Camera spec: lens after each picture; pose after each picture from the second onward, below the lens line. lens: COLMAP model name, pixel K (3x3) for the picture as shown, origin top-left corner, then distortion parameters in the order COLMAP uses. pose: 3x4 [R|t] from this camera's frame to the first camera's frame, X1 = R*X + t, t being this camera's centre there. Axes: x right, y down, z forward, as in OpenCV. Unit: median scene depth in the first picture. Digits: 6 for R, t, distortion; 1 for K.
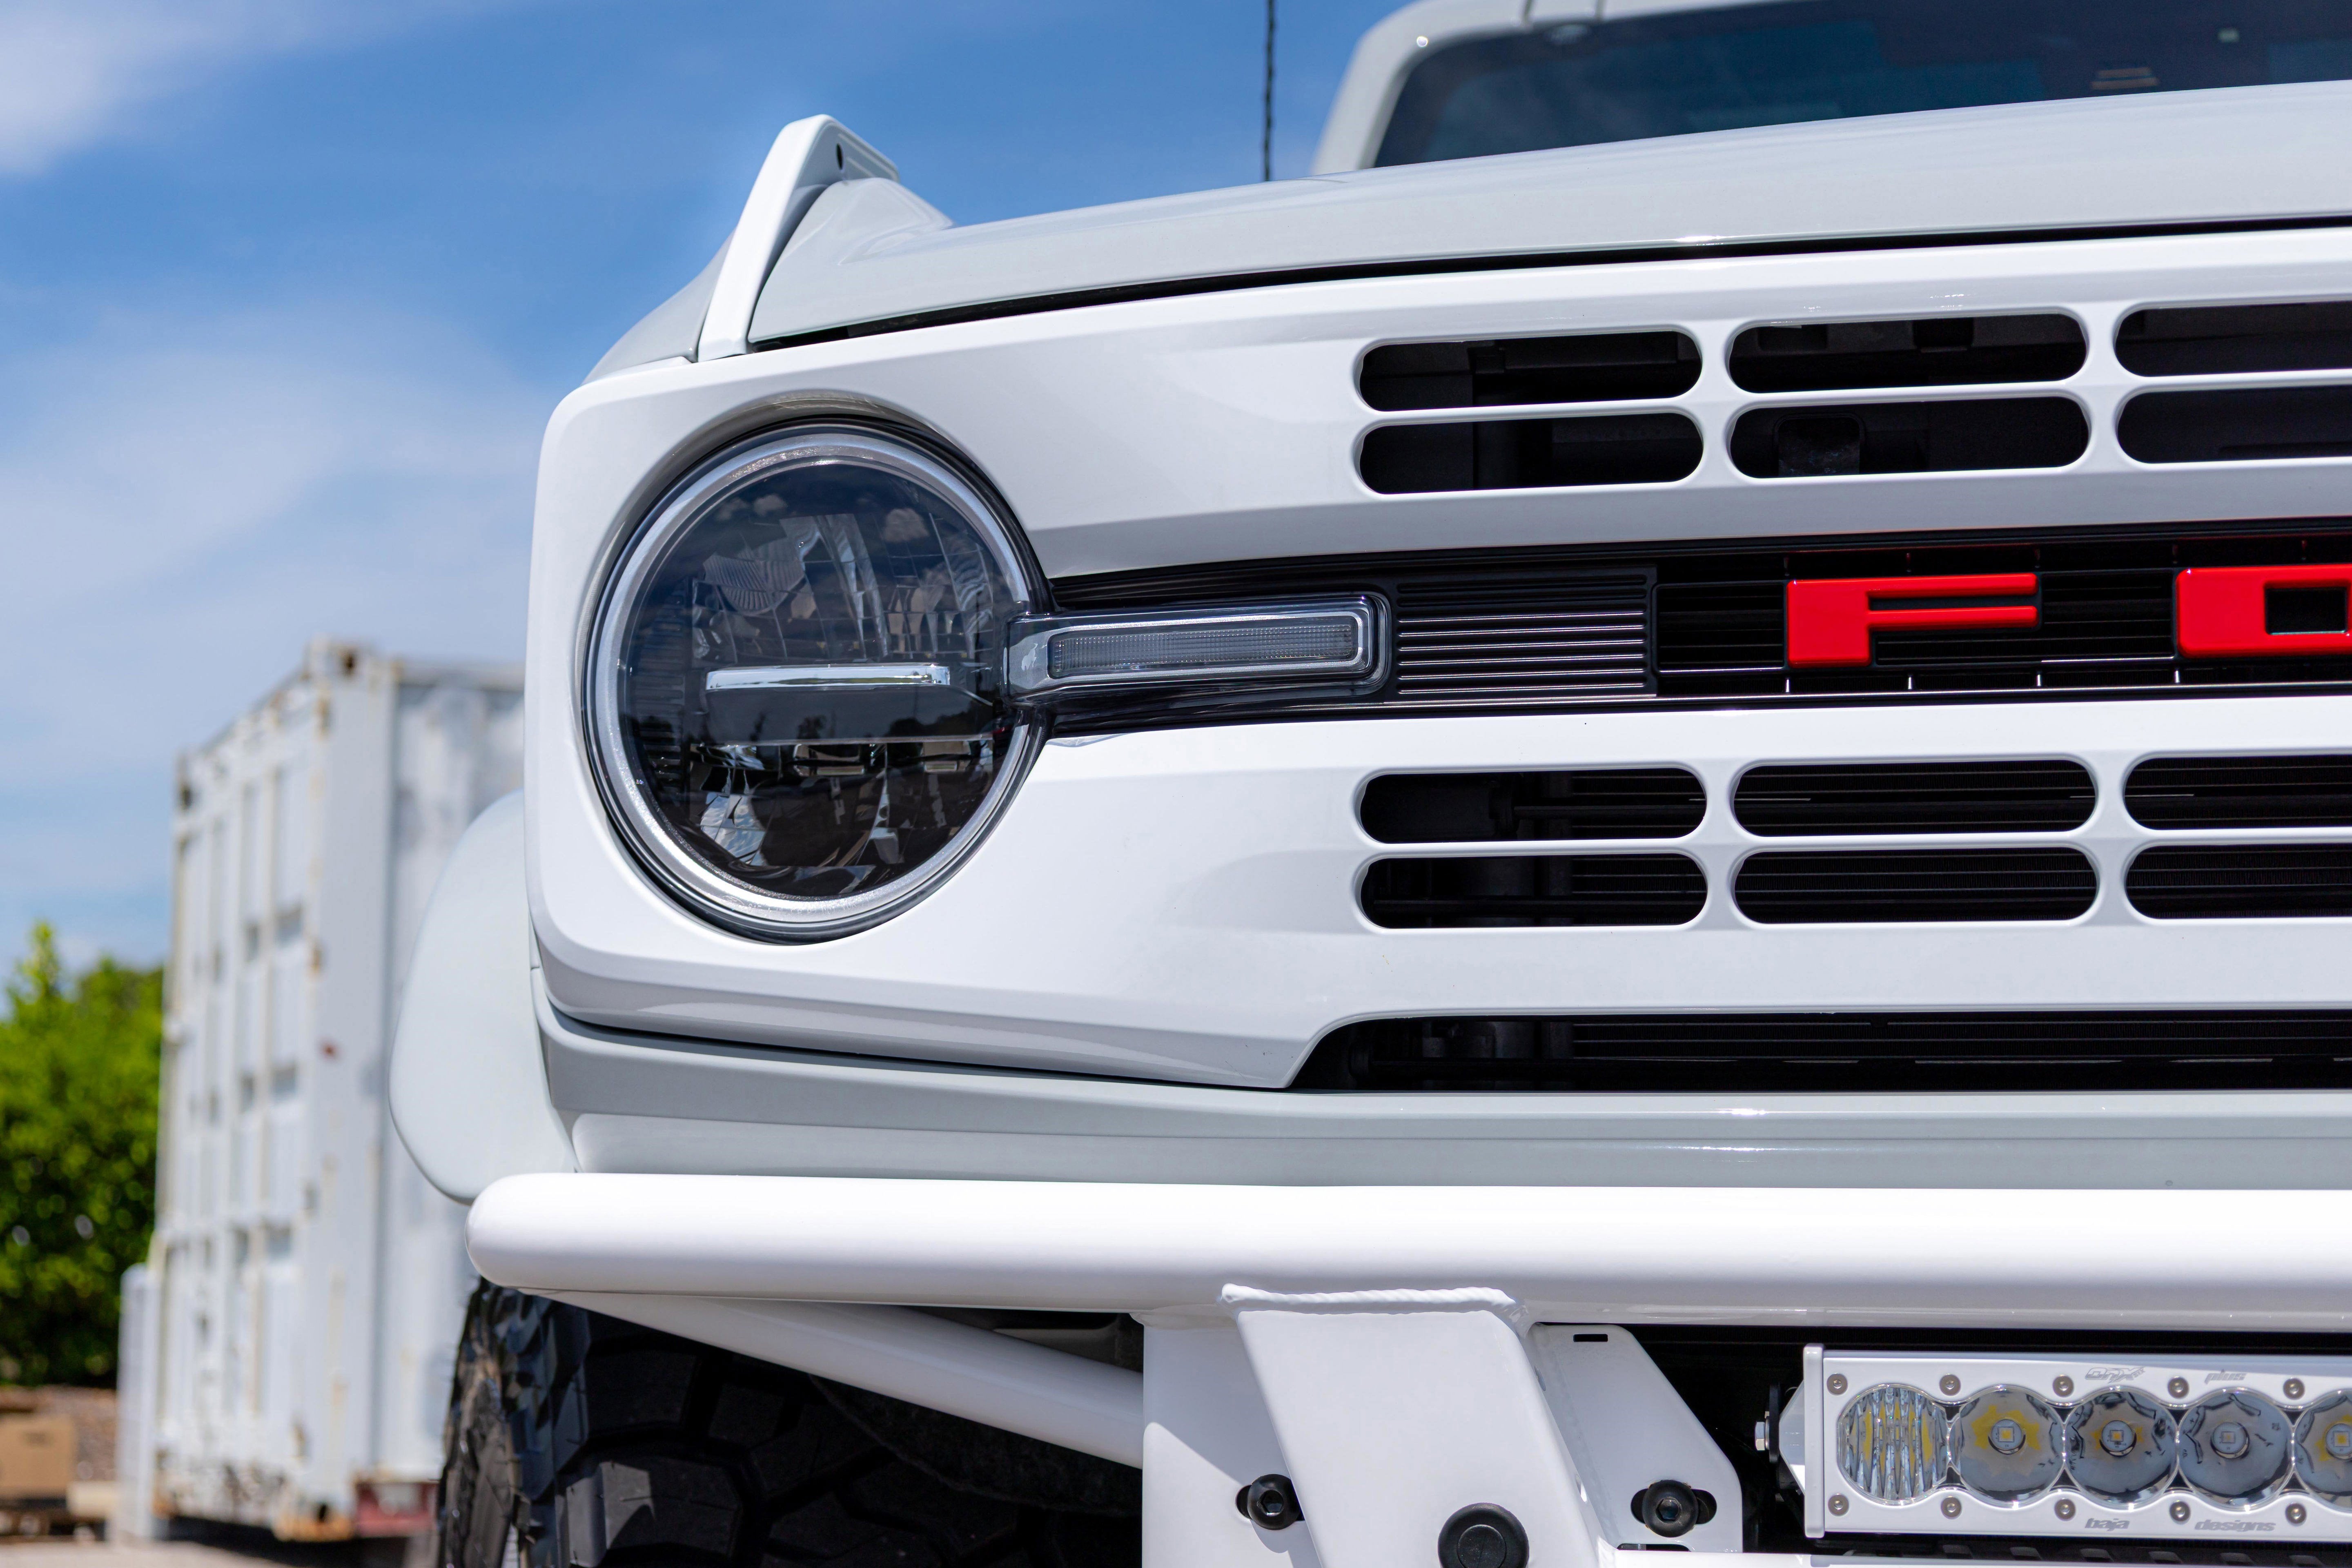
lens RADIAL K [[3935.3, 0, 1181.8], [0, 3935.3, 810.7], [0, 0, 1]] dist [-0.028044, 0.076609]
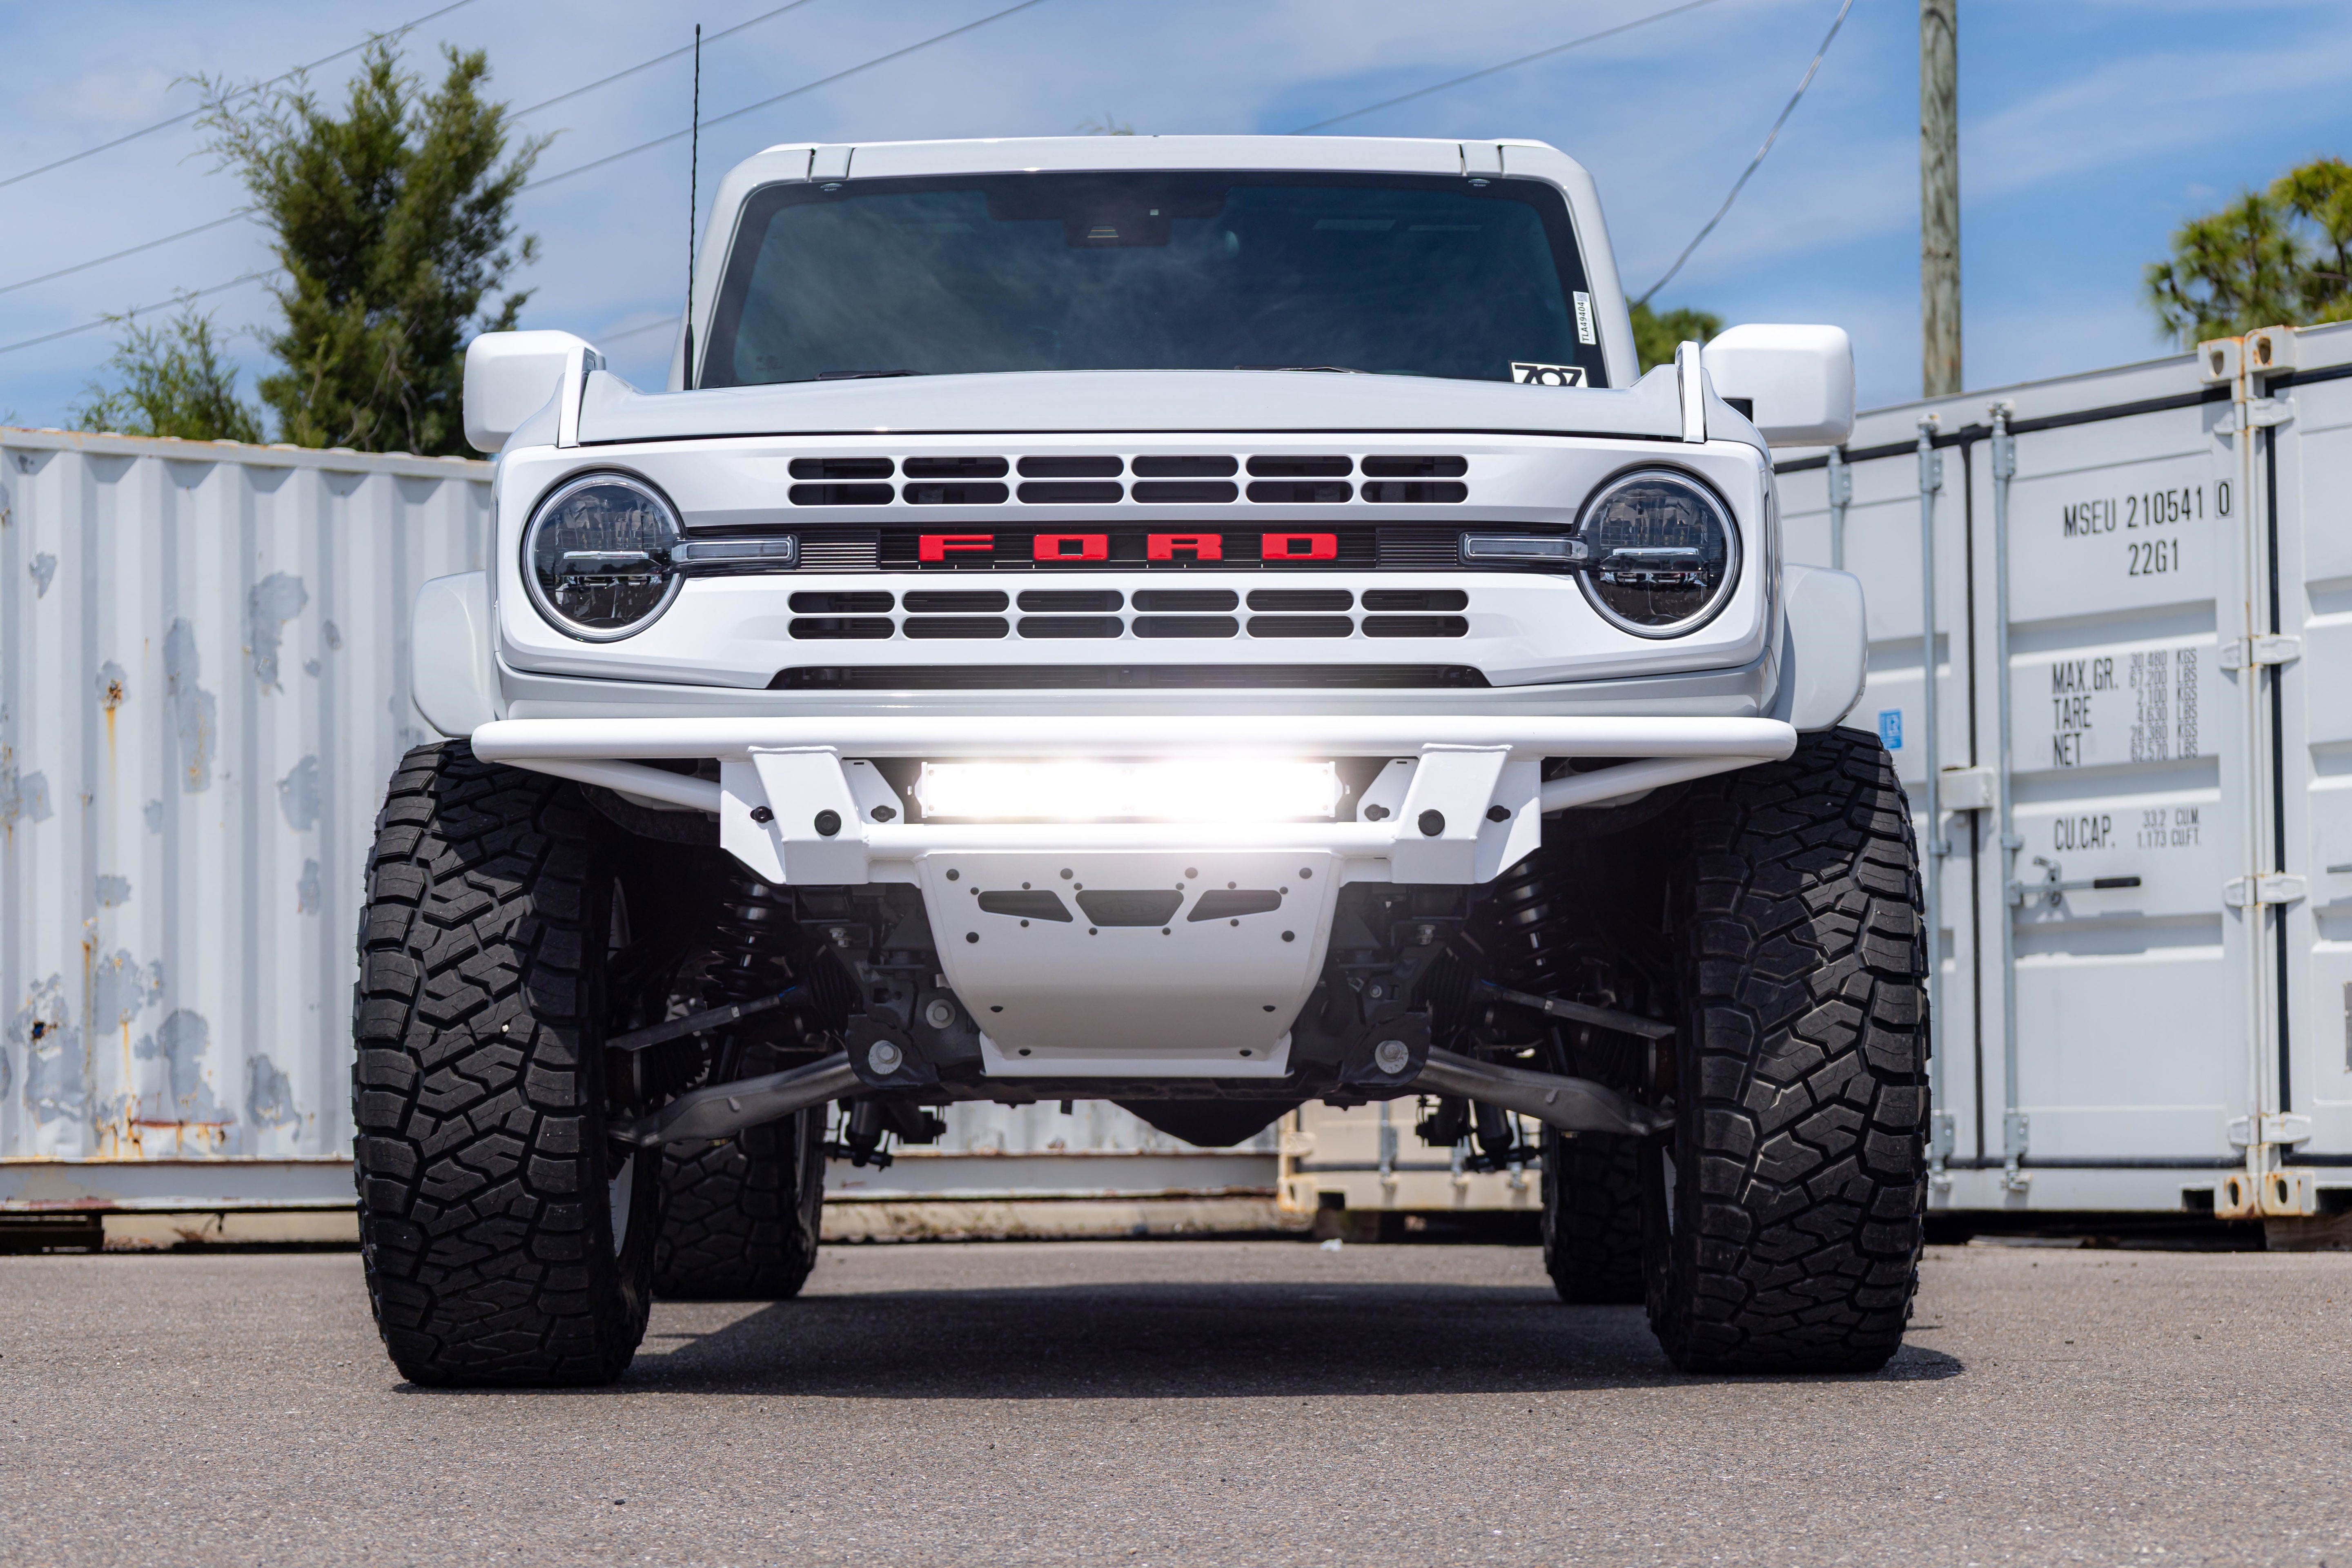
lens RADIAL K [[5097.2, 0, 1176.0], [0, 5097.2, 784.0], [0, 0, 1]] dist [-0.052651, 0.512613]
pose [[0.984001, 0.002612, 0.178144, -0.389855], [-0.011915, 0.998619, 0.051169, -0.070090], [-0.177765, -0.052473, 0.982673, -3.202887]]
